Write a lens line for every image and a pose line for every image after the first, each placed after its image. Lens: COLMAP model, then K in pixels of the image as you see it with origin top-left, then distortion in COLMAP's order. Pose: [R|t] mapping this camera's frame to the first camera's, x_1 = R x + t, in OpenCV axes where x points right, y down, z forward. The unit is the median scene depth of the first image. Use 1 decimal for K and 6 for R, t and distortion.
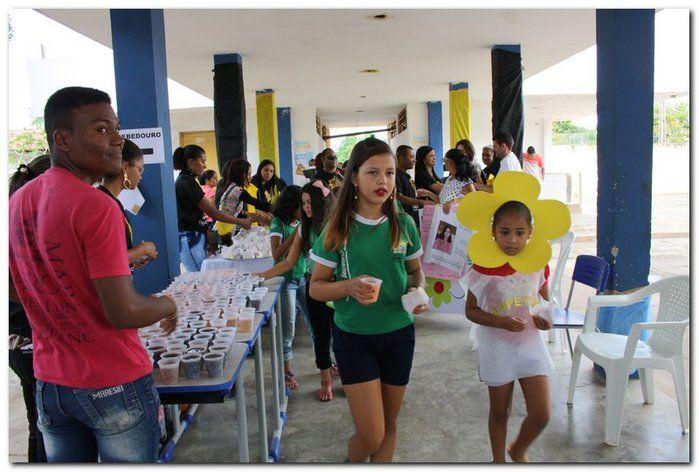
lens RADIAL K [[558.5, 0, 349.5], [0, 558.5, 236.0], [0, 0, 1]] dist [-0.156517, 0.150010]
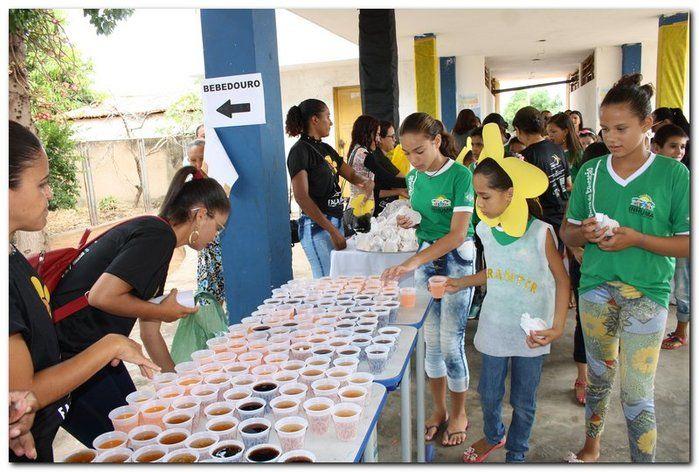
lens RADIAL K [[558.5, 0, 349.5], [0, 558.5, 236.0], [0, 0, 1]] dist [-0.156517, 0.150010]
pose [[0.957565, 0.043582, -0.284902, -0.010150], [-0.021621, 0.996578, 0.079779, -0.018639], [0.287404, -0.070234, 0.955231, 0.130896]]
